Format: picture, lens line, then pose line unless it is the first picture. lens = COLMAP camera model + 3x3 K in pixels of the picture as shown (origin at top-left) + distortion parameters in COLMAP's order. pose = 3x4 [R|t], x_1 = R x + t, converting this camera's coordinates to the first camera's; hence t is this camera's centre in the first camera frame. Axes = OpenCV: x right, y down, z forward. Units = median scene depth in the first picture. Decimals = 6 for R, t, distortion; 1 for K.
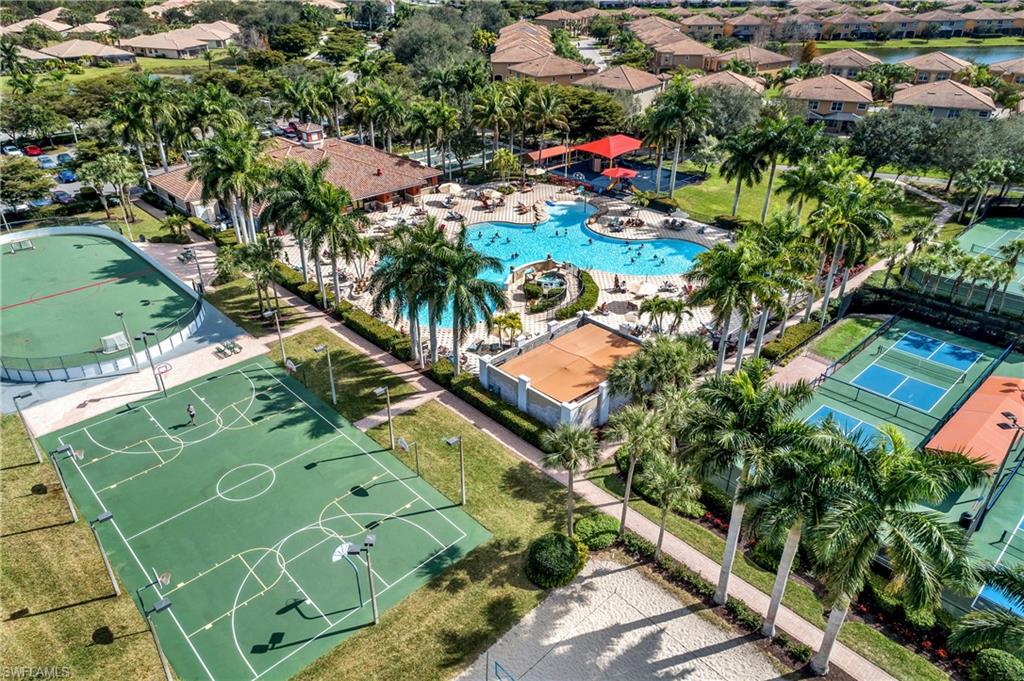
lens RADIAL K [[693.7, 0, 512.0], [0, 693.7, 340.5], [0, 0, 1]] dist [0.034996, 0.006920]
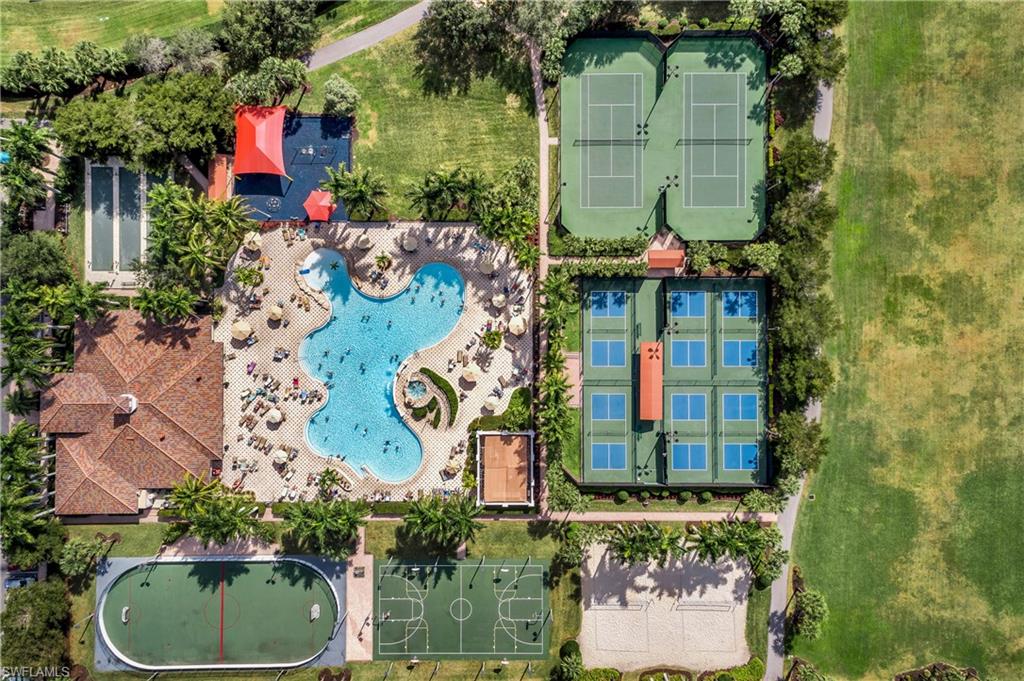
lens RADIAL K [[693.7, 0, 512.0], [0, 693.7, 340.5], [0, 0, 1]] dist [0.034996, 0.006920]
pose [[0.690118, -0.723690, -0.003101, 0.213863], [0.350026, 0.330032, 0.876676, -1.047554], [-0.633418, -0.606096, 0.481071, 0.112322]]
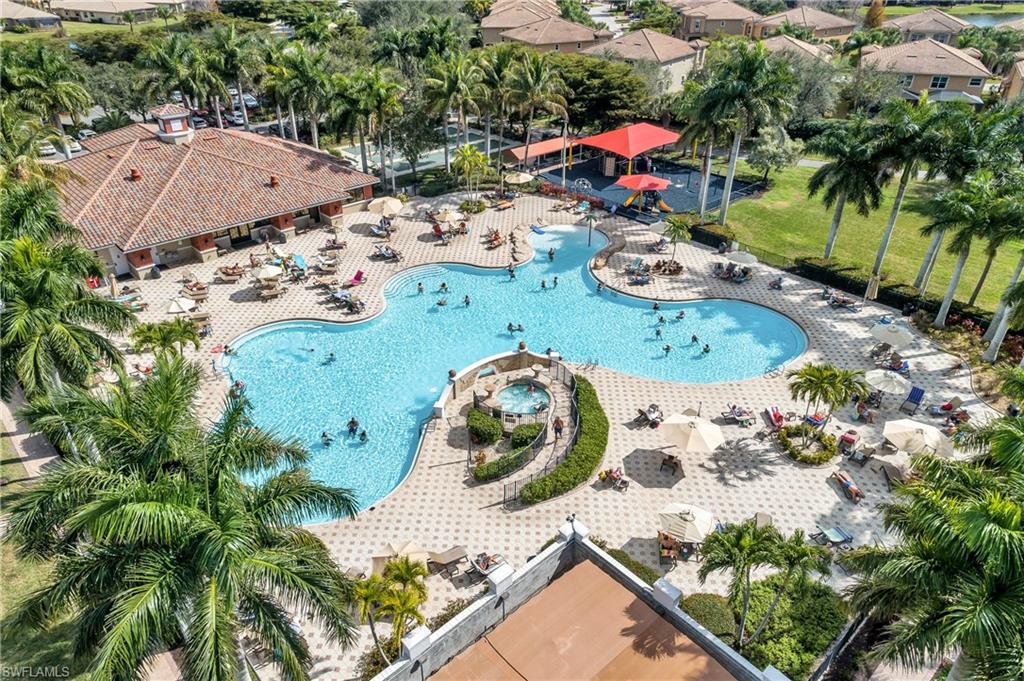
lens RADIAL K [[693.7, 0, 512.0], [0, 693.7, 340.5], [0, 0, 1]] dist [0.034996, 0.006920]
pose [[0.999821, 0.009260, -0.016494, 0.041008], [-0.008790, 0.999560, 0.028317, -0.105617], [0.016749, -0.028167, 0.999463, 0.322629]]
